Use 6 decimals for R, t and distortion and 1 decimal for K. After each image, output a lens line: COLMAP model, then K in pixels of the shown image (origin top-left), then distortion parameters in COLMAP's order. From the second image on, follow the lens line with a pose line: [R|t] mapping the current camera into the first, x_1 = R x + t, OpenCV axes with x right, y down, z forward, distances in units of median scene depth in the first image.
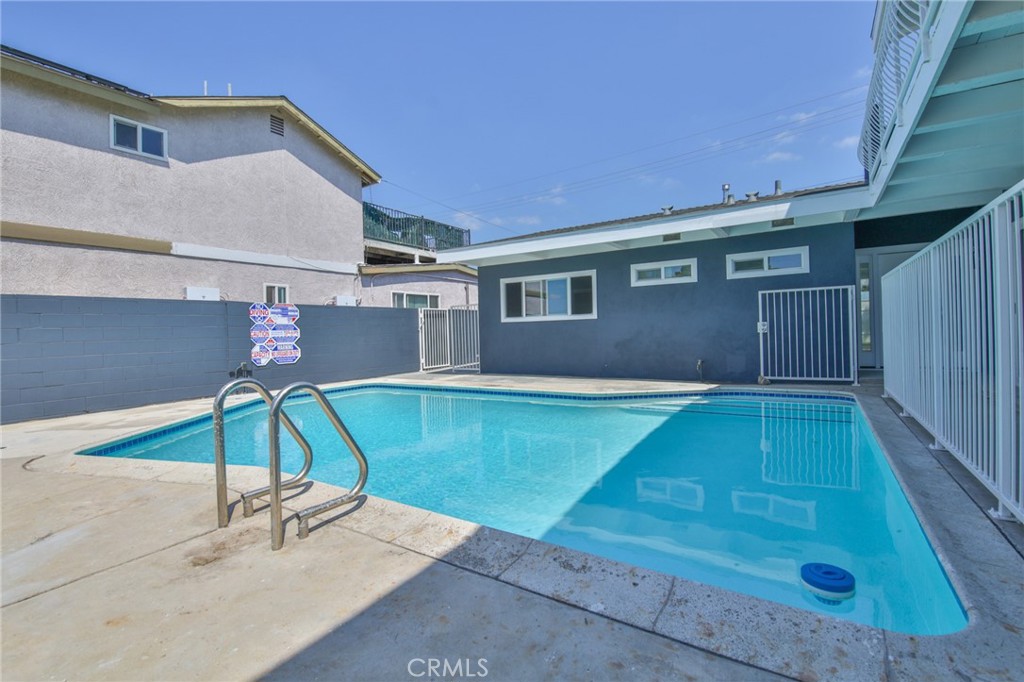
lens RADIAL K [[467.5, 0, 513.1], [0, 467.5, 336.6], [0, 0, 1]] dist [-0.012277, -0.005155]
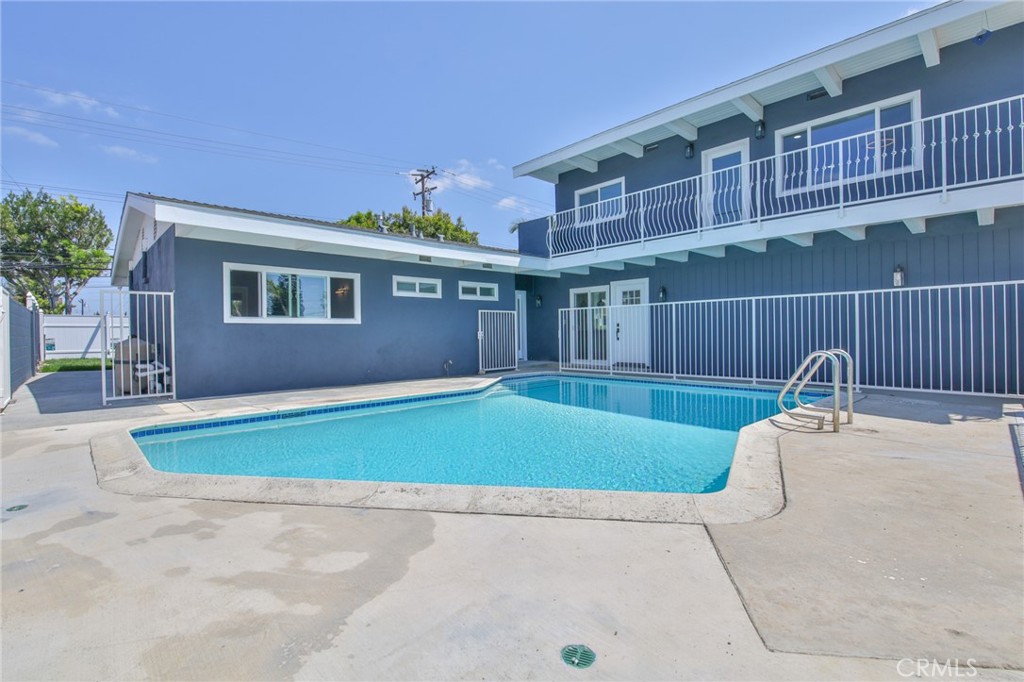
lens RADIAL K [[467.5, 0, 514.5], [0, 467.5, 339.2], [0, 0, 1]] dist [-0.012277, -0.005155]
pose [[0.221470, 0.012967, 0.975081, -0.696458], [0.014835, 0.999751, -0.016665, 0.014359], [-0.975054, 0.018156, 0.221223, 0.468941]]
